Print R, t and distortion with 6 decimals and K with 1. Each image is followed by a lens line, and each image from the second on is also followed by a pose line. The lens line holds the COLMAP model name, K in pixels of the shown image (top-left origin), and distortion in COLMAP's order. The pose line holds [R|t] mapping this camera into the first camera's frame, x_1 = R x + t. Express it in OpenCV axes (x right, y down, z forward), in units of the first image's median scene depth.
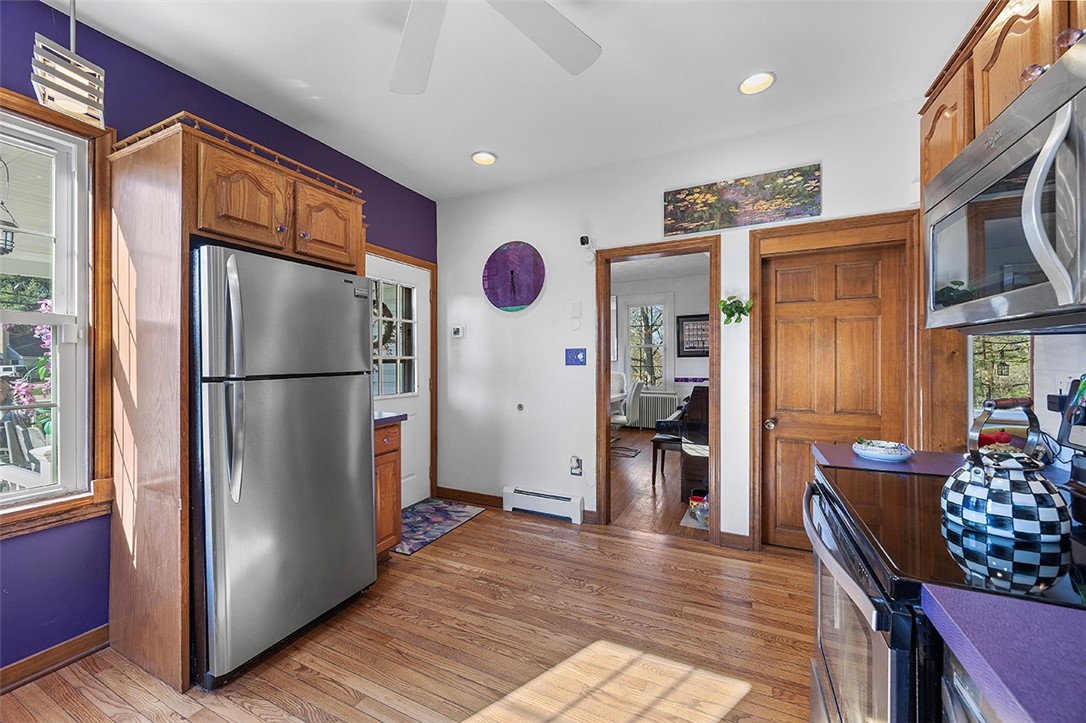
lens RADIAL K [[416.5, 0, 543.1], [0, 416.5, 361.1], [0, 0, 1]] dist [-0.001027, -0.000266]
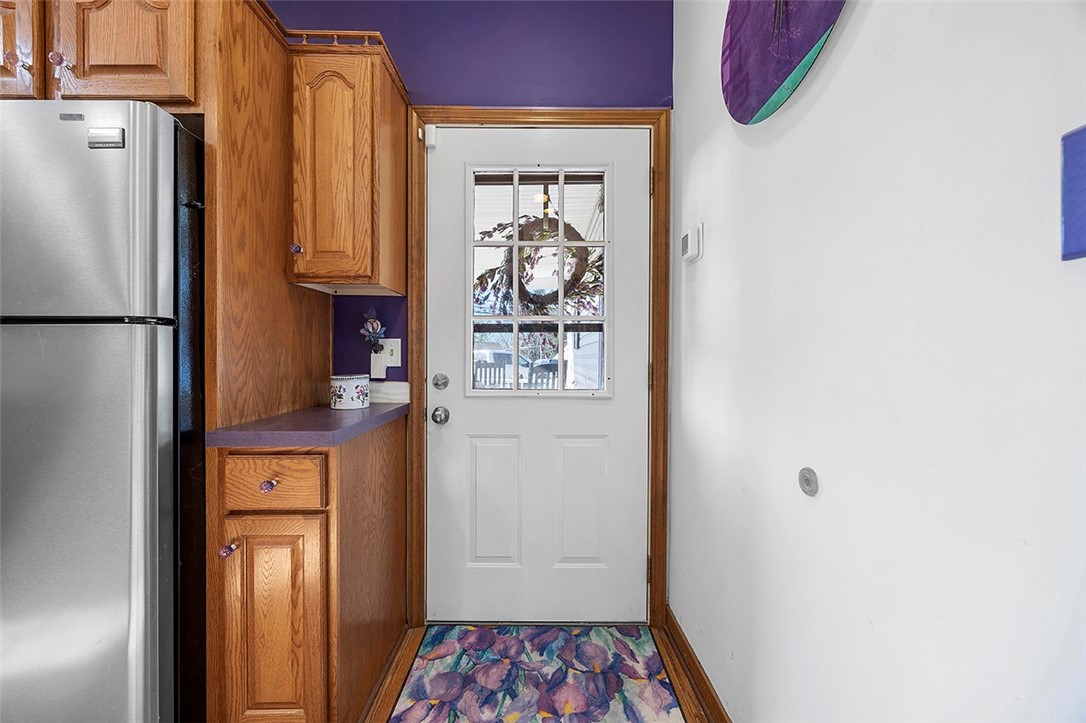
lens RADIAL K [[416.5, 0, 542.2], [0, 416.5, 360.6], [0, 0, 1]] dist [-0.001027, -0.000266]
pose [[0.432519, 0.007193, -0.901596, 0.127579], [-0.009289, 0.999951, 0.003521, 0.053543], [0.901577, 0.006852, 0.432565, 0.991702]]
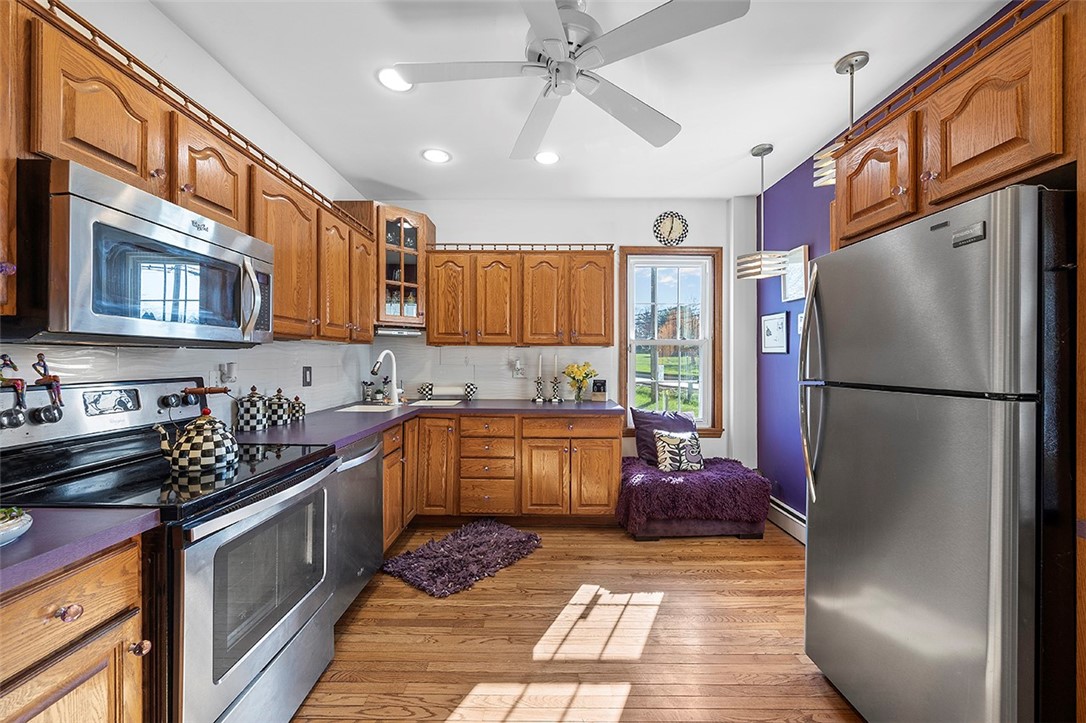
lens RADIAL K [[416.5, 0, 541.7], [0, 416.5, 361.5], [0, 0, 1]] dist [-0.001027, -0.000266]
pose [[-0.904172, 0.001783, -0.427165, 0.193627], [-0.002209, 0.999958, 0.008851, -0.010866], [0.427163, 0.008946, -0.904130, 0.997818]]
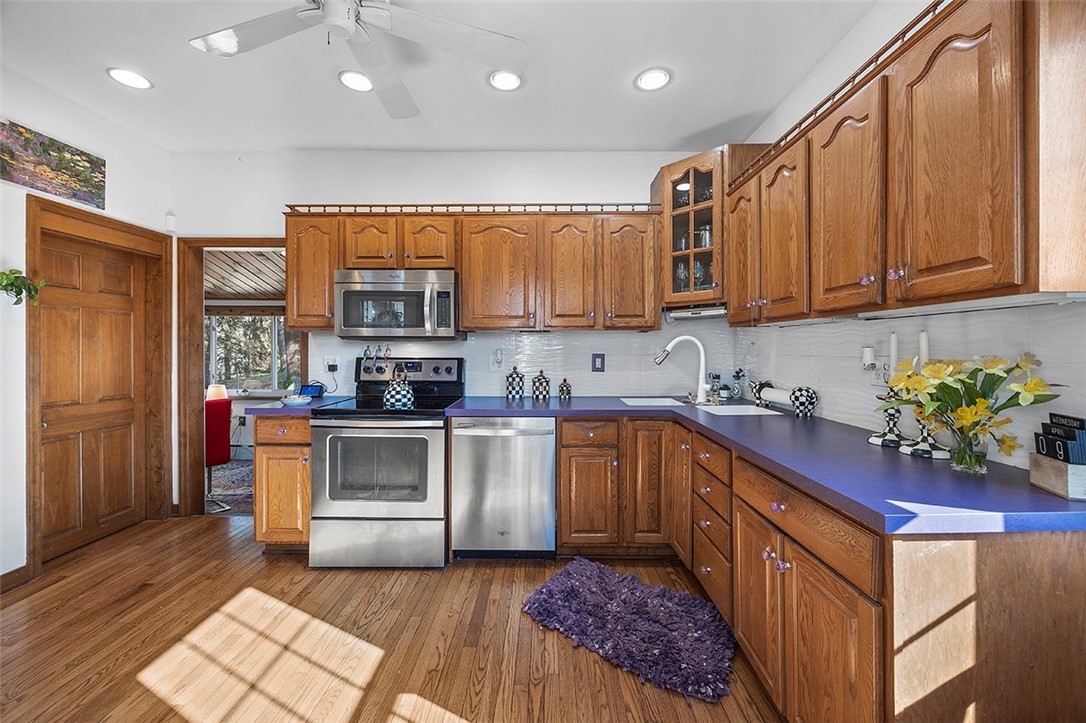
lens RADIAL K [[416.5, 0, 535.3], [0, 416.5, 353.0], [0, 0, 1]] dist [-0.001027, -0.000266]
pose [[-0.411850, -0.006505, 0.911229, -0.696962], [0.003453, 0.999956, 0.008699, -0.001478], [-0.911245, 0.006729, -0.411809, 0.440693]]
